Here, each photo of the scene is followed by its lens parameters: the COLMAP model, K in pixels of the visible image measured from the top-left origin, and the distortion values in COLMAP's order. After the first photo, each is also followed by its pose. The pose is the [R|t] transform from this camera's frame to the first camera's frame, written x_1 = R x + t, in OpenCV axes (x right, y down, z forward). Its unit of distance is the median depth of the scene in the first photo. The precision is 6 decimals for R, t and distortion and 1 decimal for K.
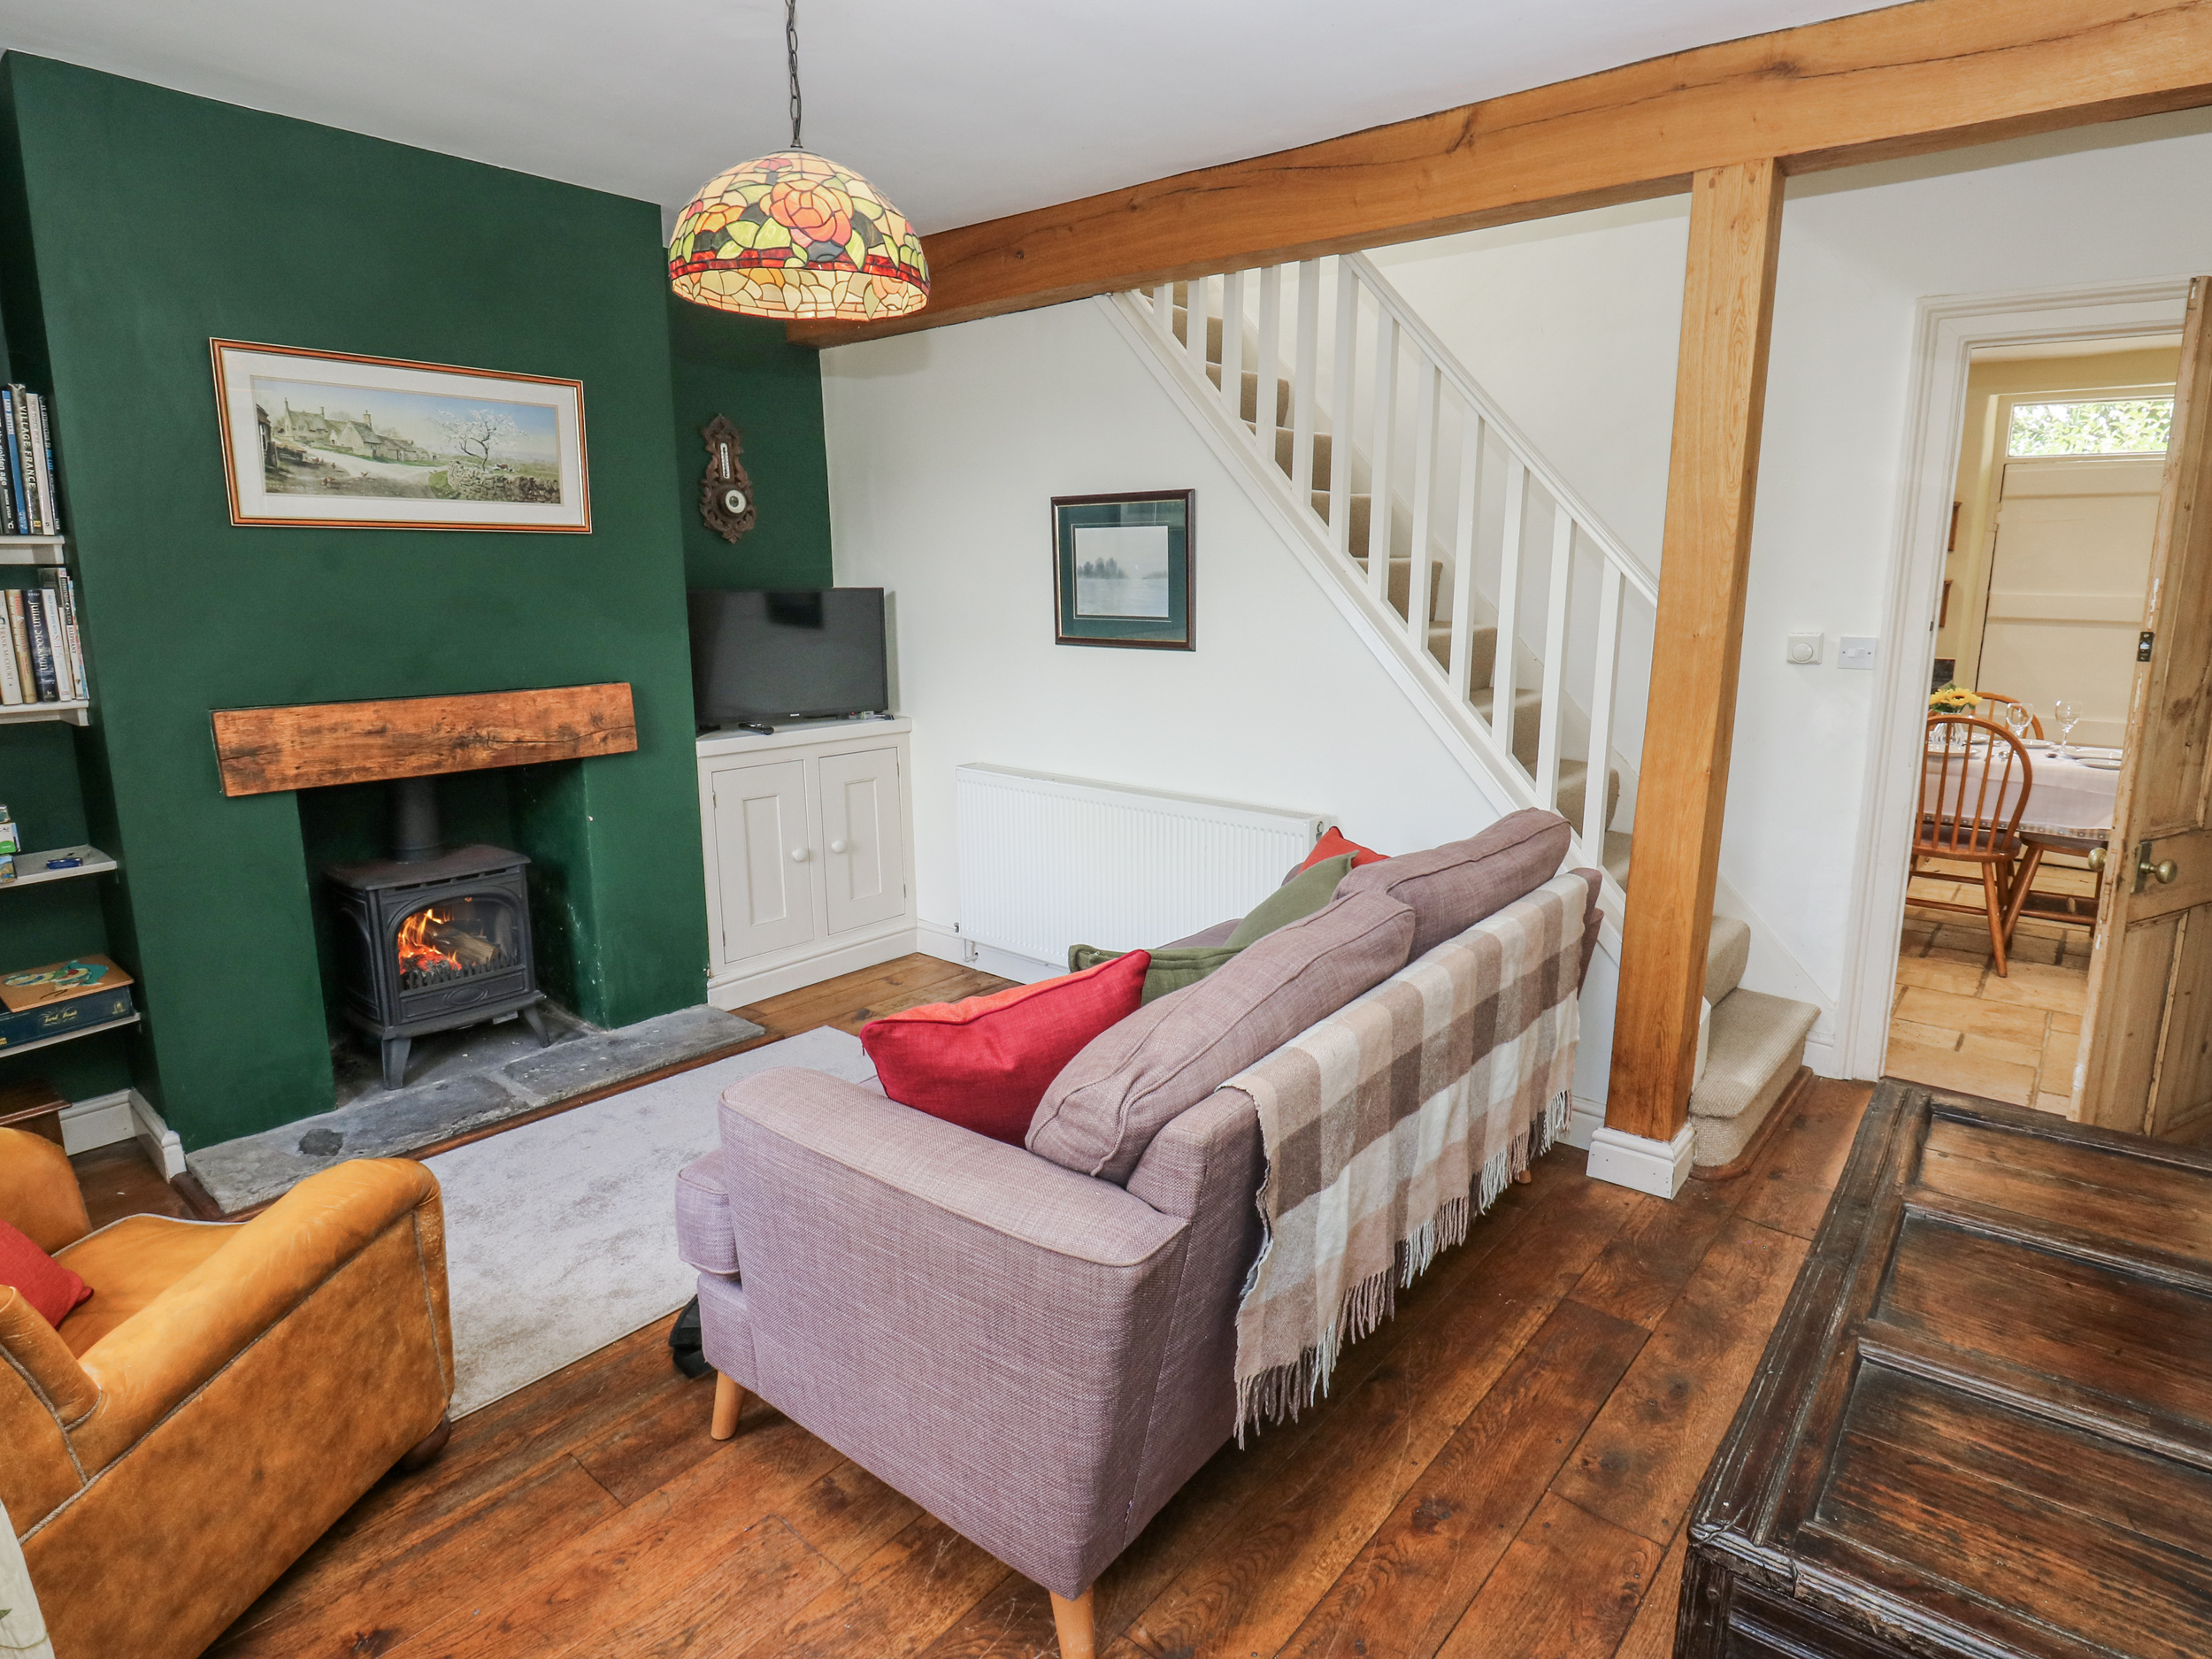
lens RADIAL K [[1248.2, 0, 1066.7], [0, 1248.2, 826.7], [0, 0, 1]] dist [-0.000255, 0.000172]
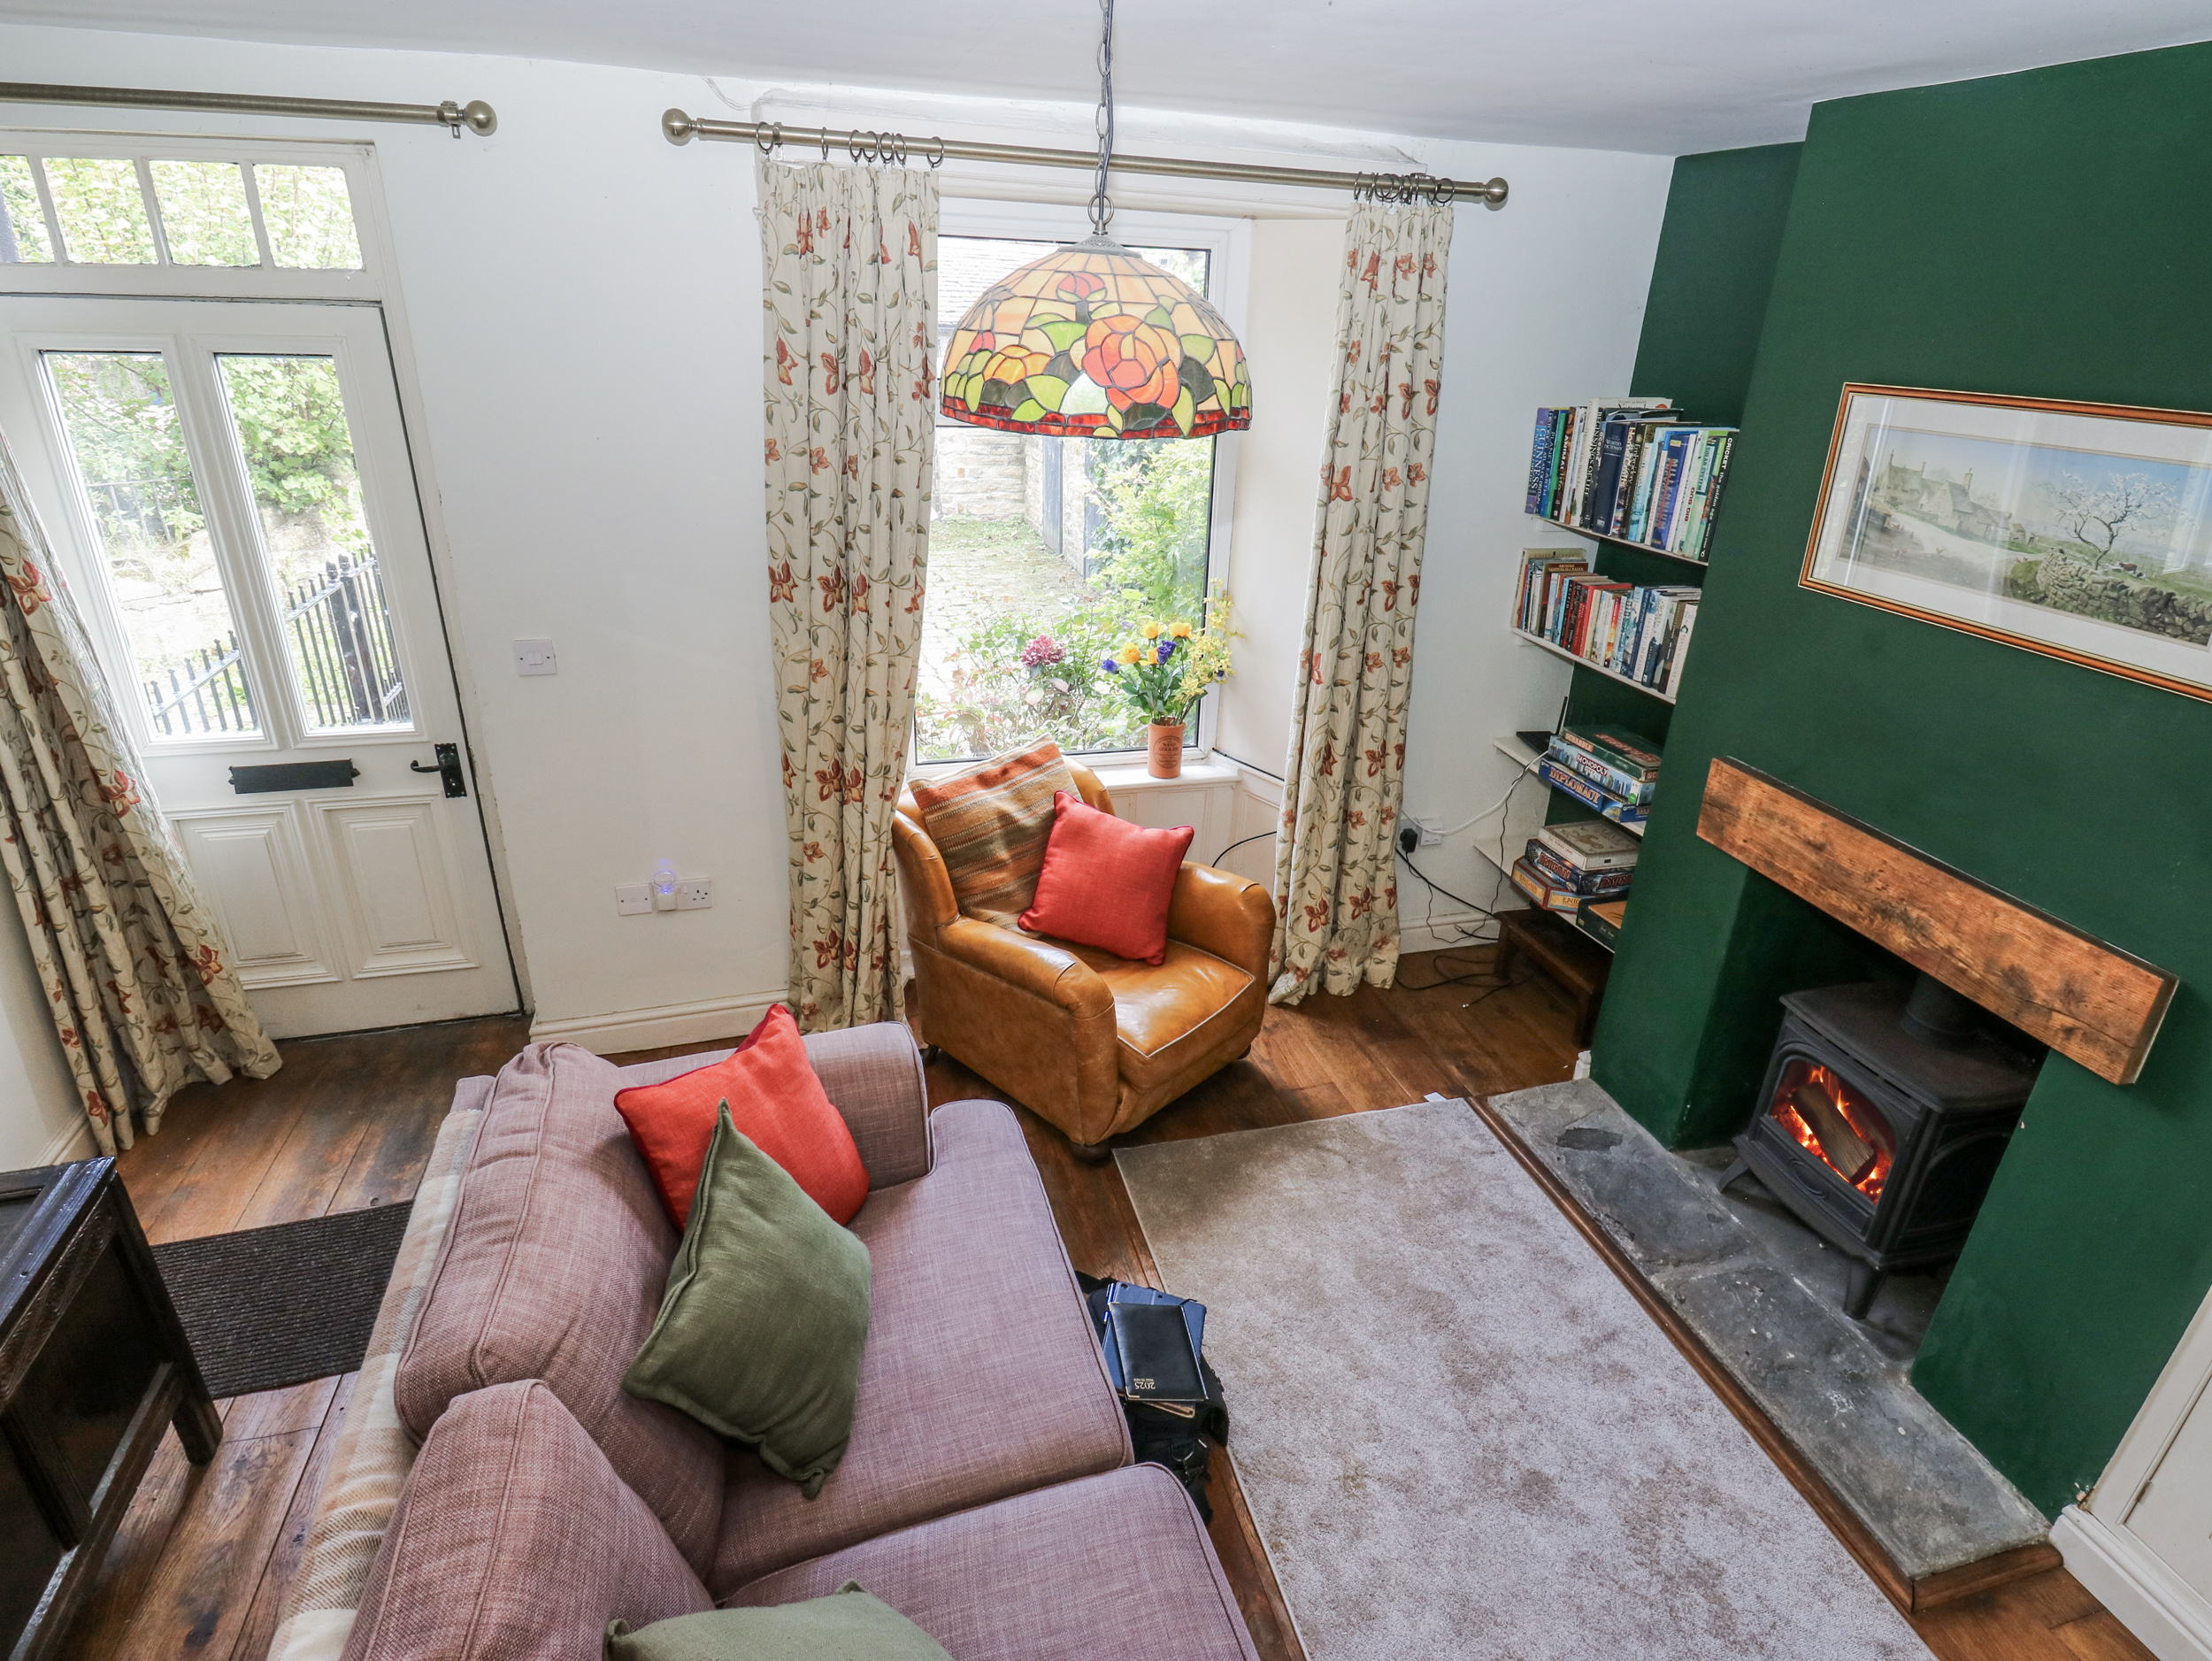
lens RADIAL K [[1161.2, 0, 1094.9], [0, 1161.2, 821.9], [0, 0, 1]] dist [-0.003006, -0.012911]
pose [[-0.562591, 0.322160, -0.761384, 0.304698], [-0.180018, 0.851118, 0.493145, -0.380119], [0.806899, 0.414502, -0.420836, 0.910549]]
